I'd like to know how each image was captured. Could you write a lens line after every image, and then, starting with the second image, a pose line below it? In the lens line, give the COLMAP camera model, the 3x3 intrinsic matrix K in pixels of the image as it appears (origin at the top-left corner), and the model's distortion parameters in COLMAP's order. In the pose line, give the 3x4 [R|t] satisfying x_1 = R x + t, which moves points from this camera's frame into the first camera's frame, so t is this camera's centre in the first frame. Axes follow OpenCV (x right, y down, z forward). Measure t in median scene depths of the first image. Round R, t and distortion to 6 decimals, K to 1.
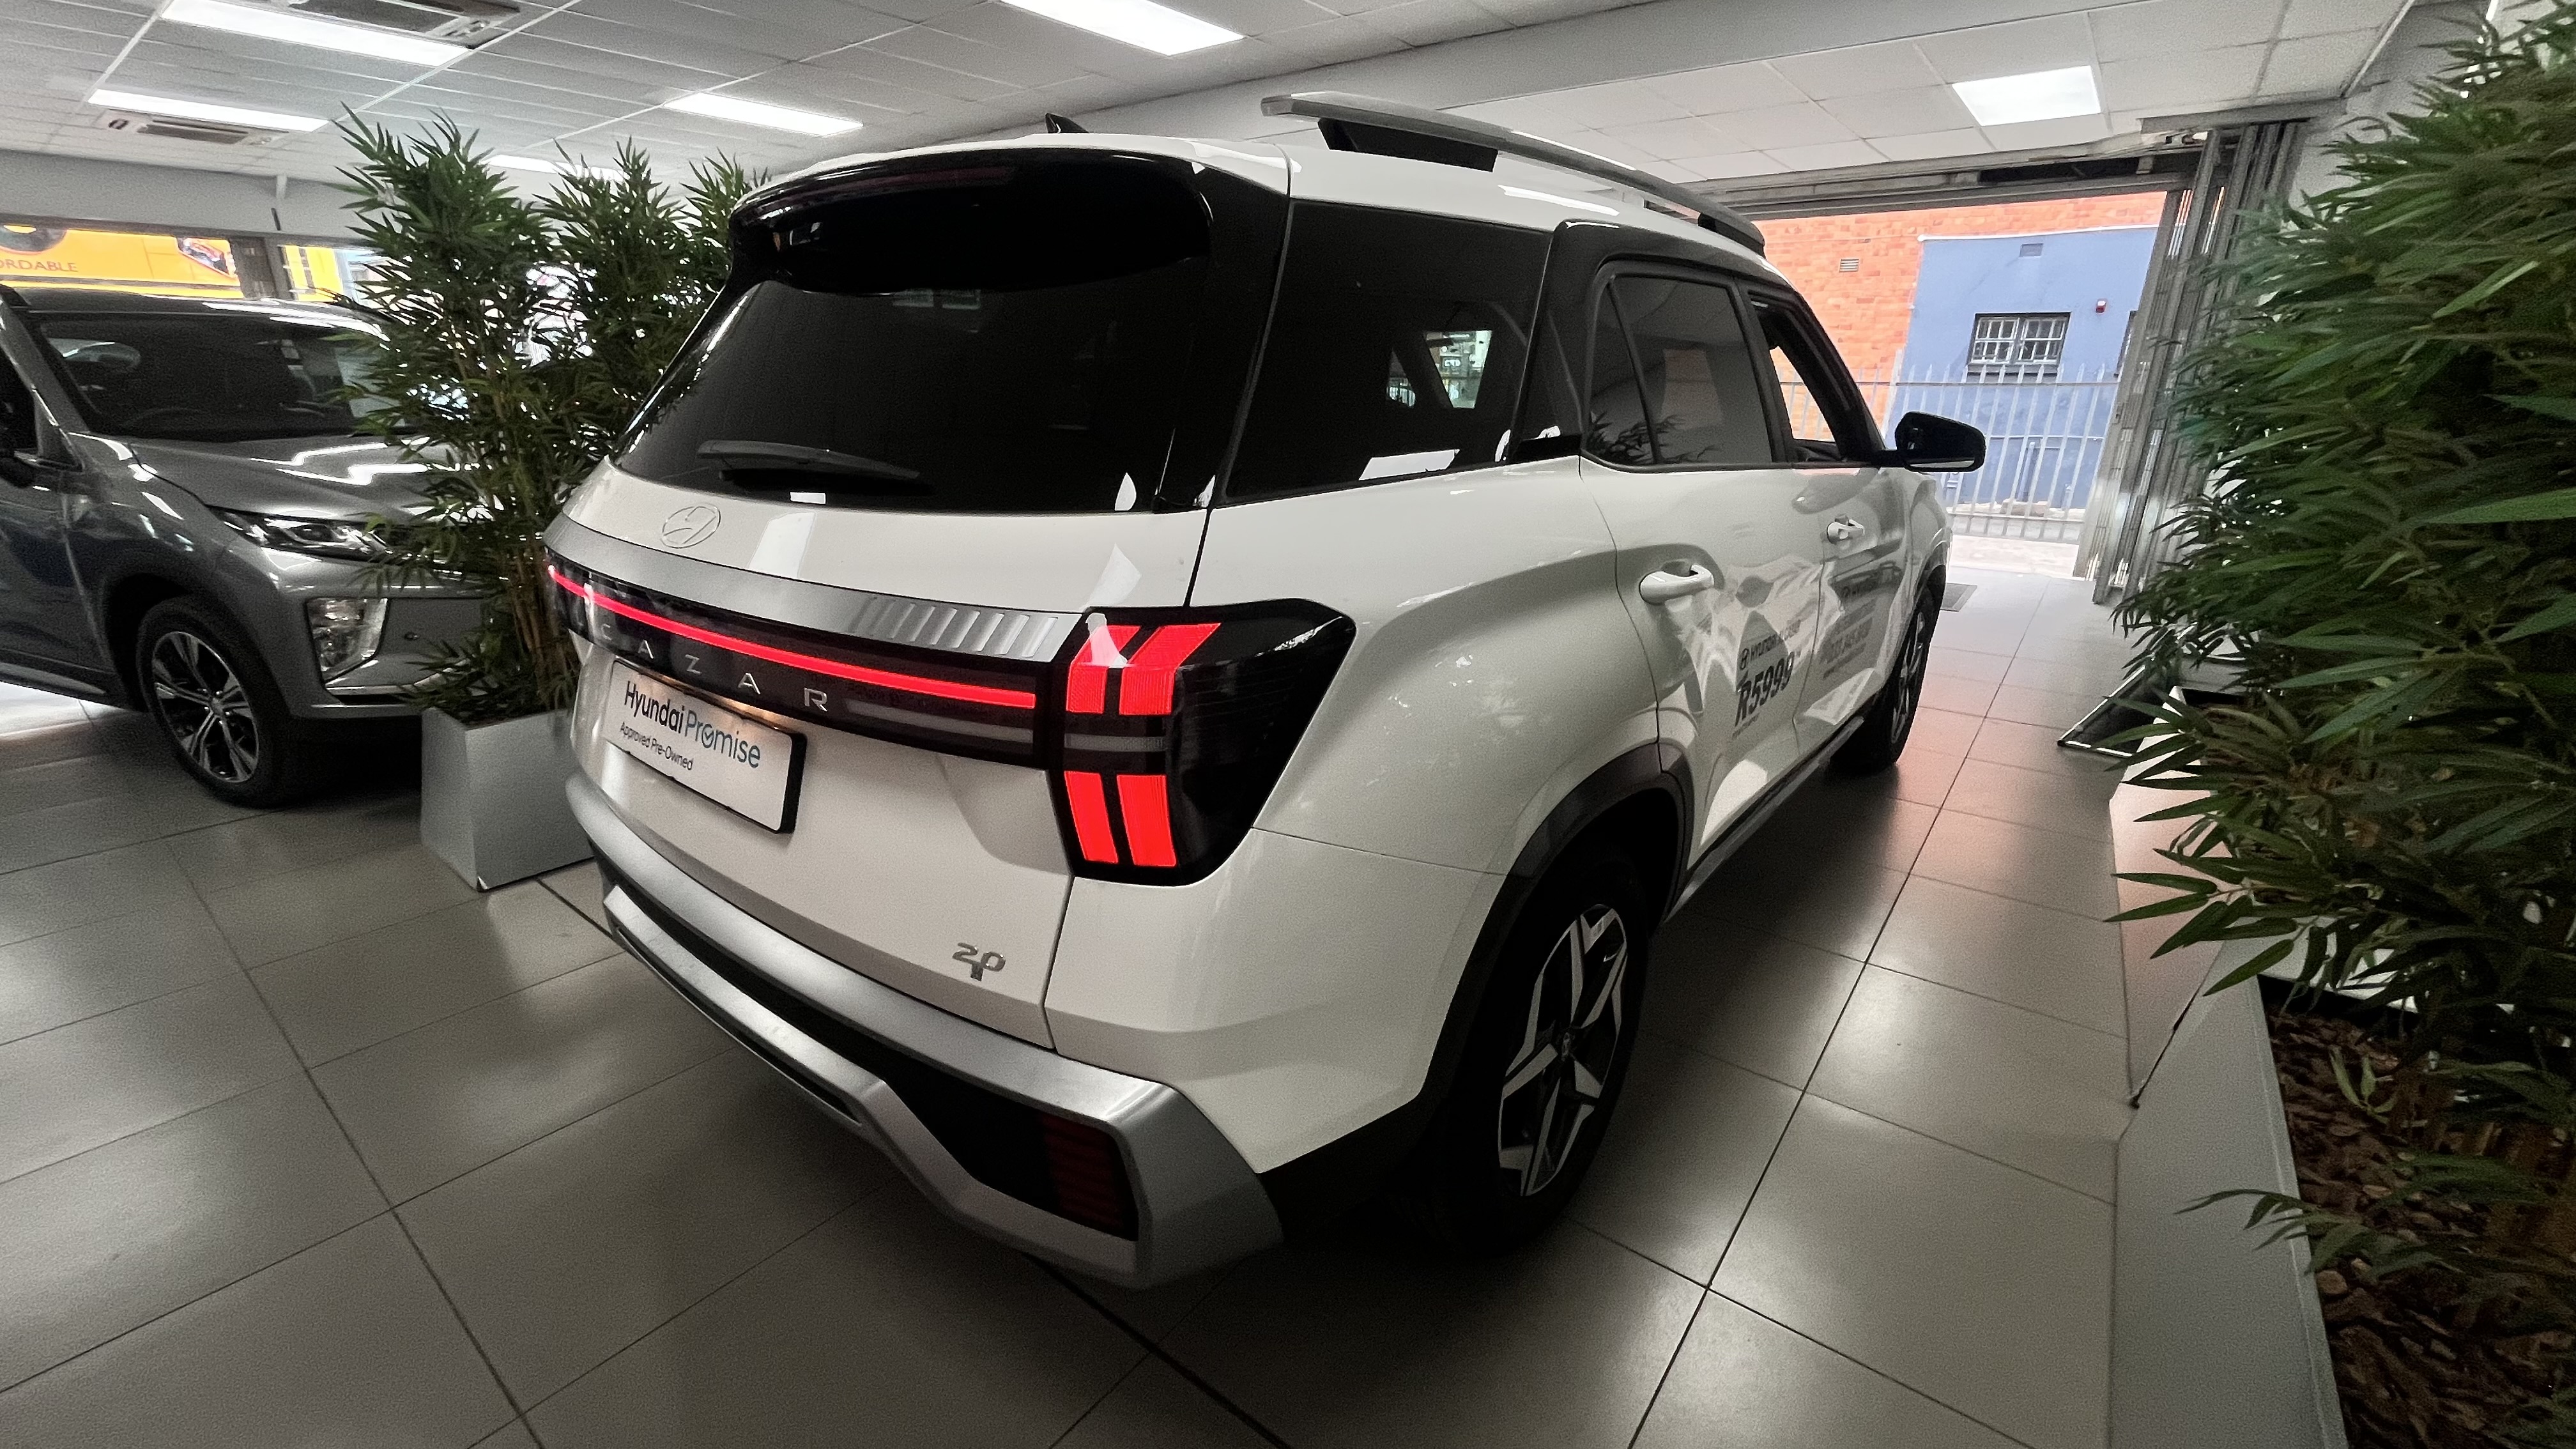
lens RADIAL K [[1045.7, 0, 1297.3], [0, 1045.7, 733.3], [0, 0, 1]] dist [-0.004243, -0.000321]
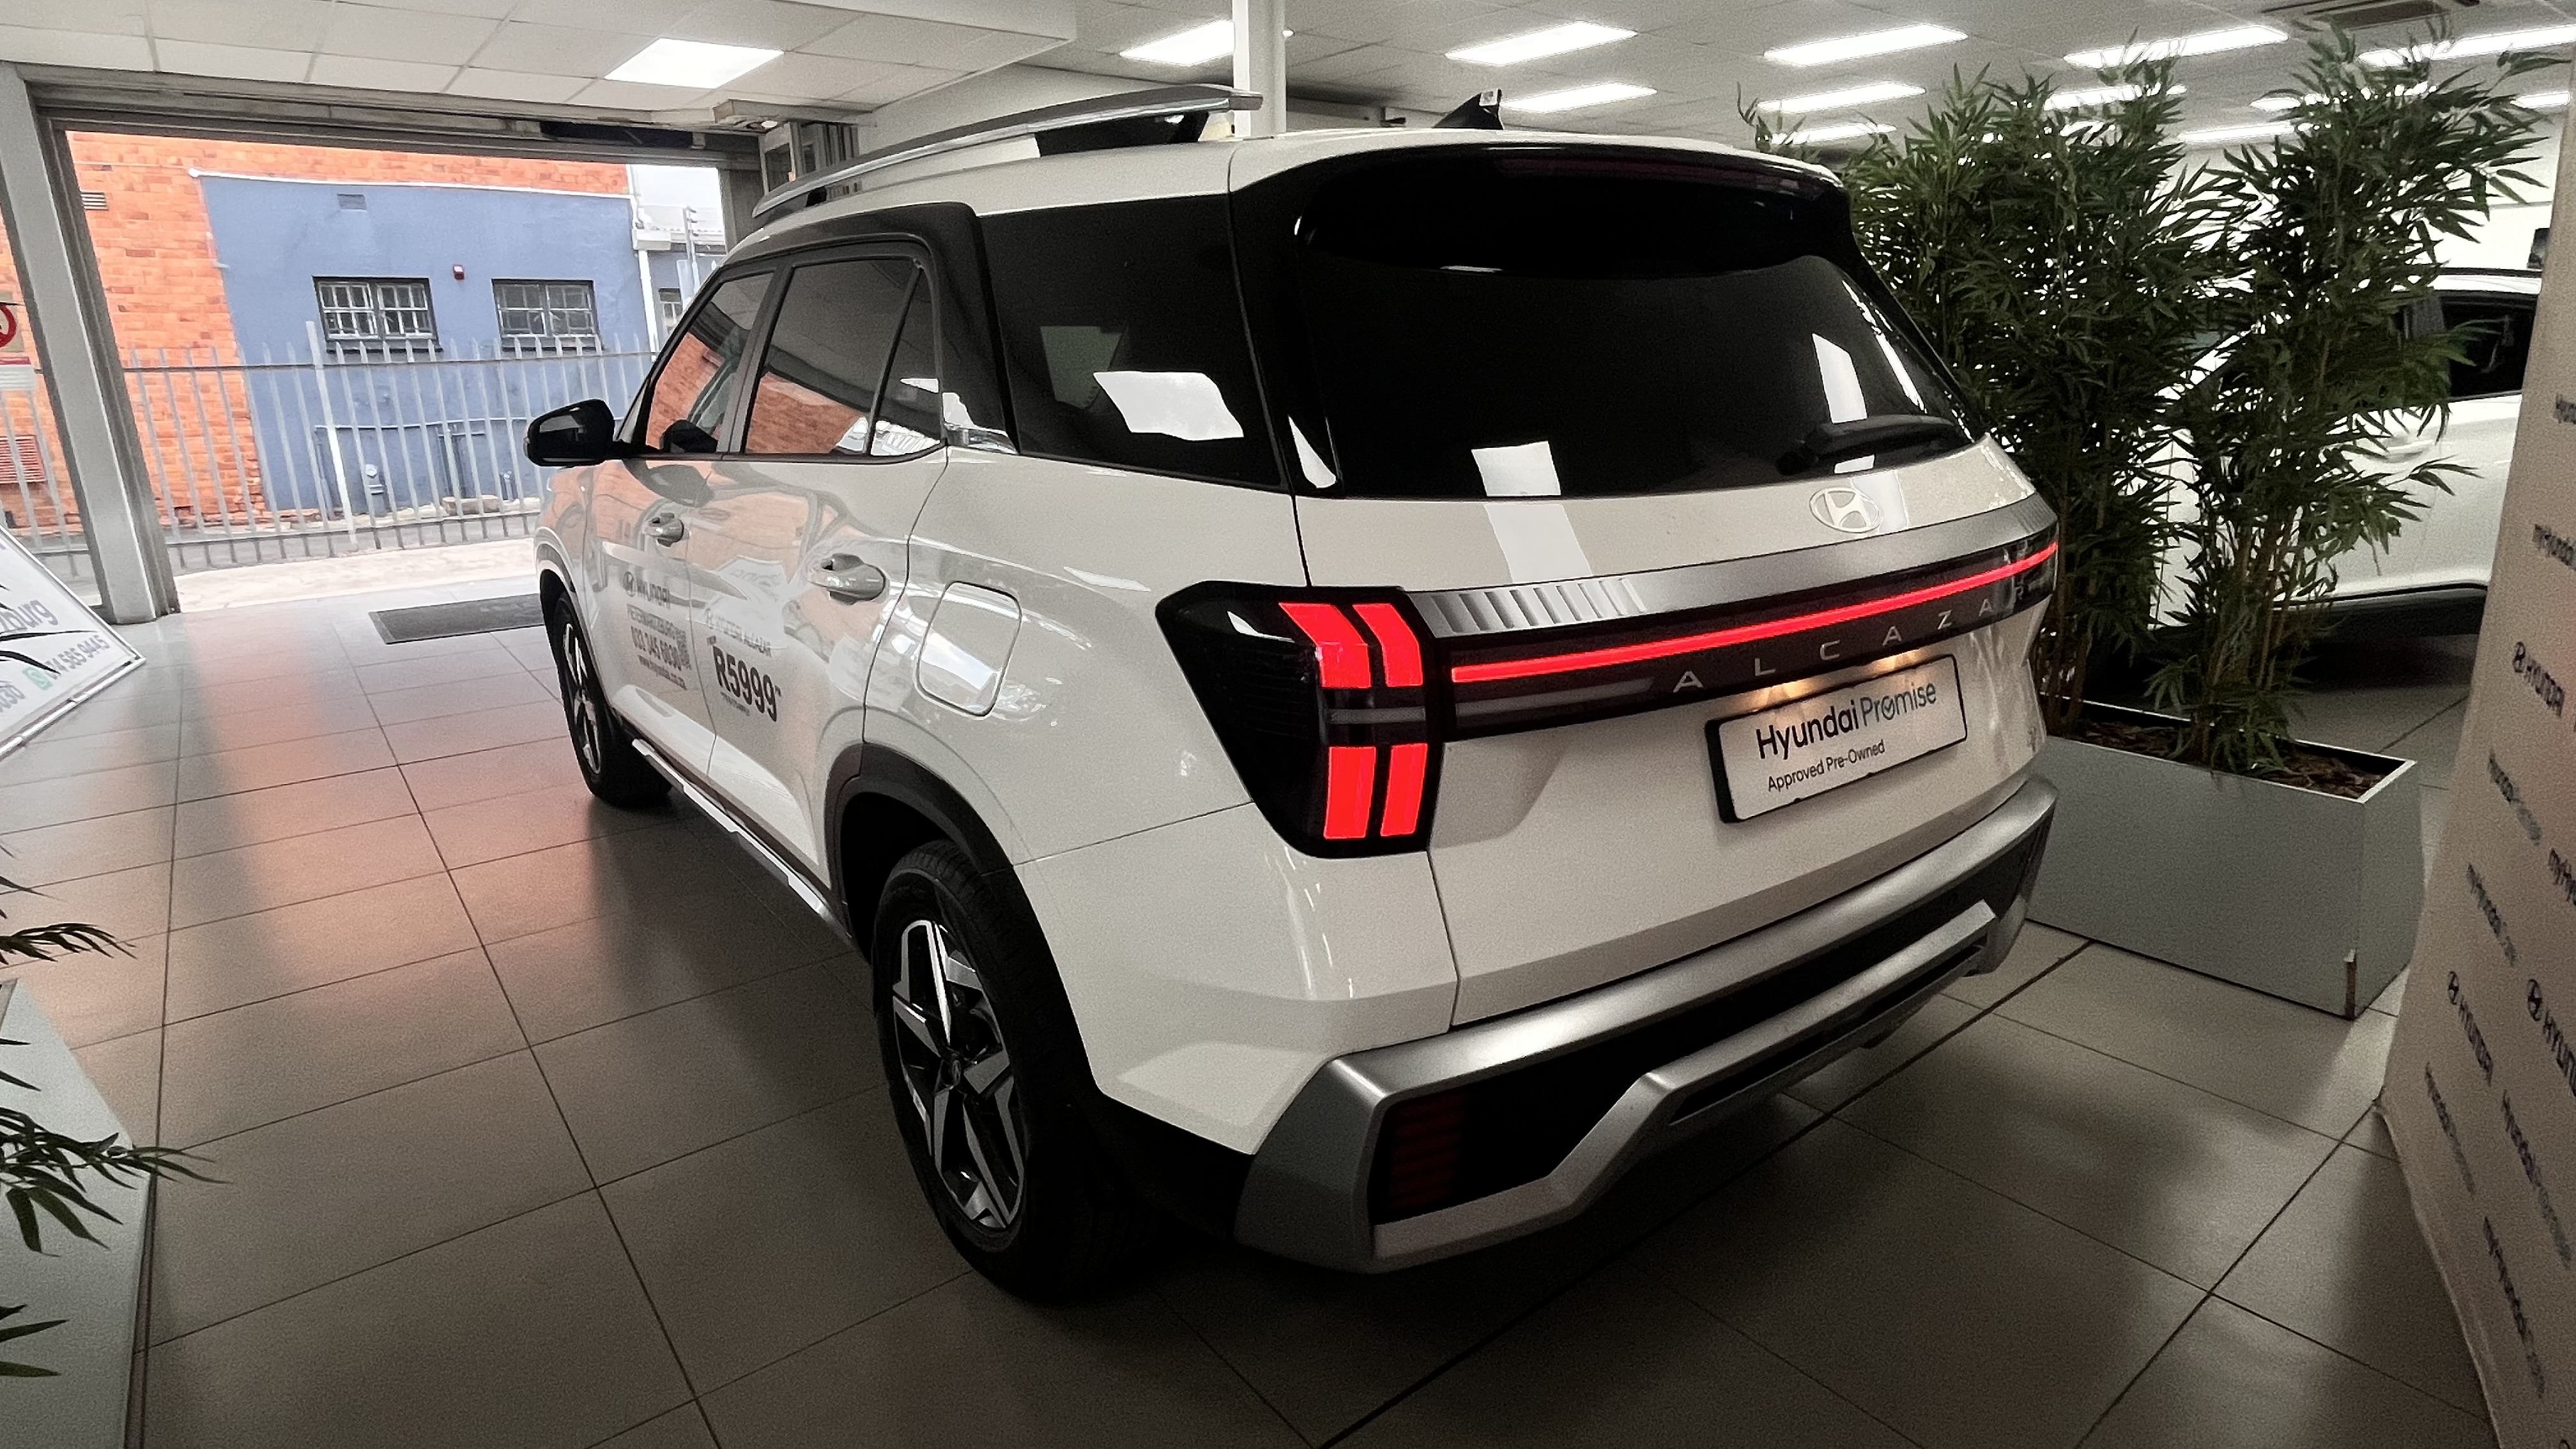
lens RADIAL K [[1324.9, 0, 1280.0], [0, 1324.9, 721.9], [0, 0, 1]] dist [-0.003333, -0.000354]
pose [[0.250569, -0.280297, 0.926633, -0.303999], [0.333072, 0.923695, 0.189343, -0.067617], [-0.908998, 0.261192, 0.324809, 0.179663]]
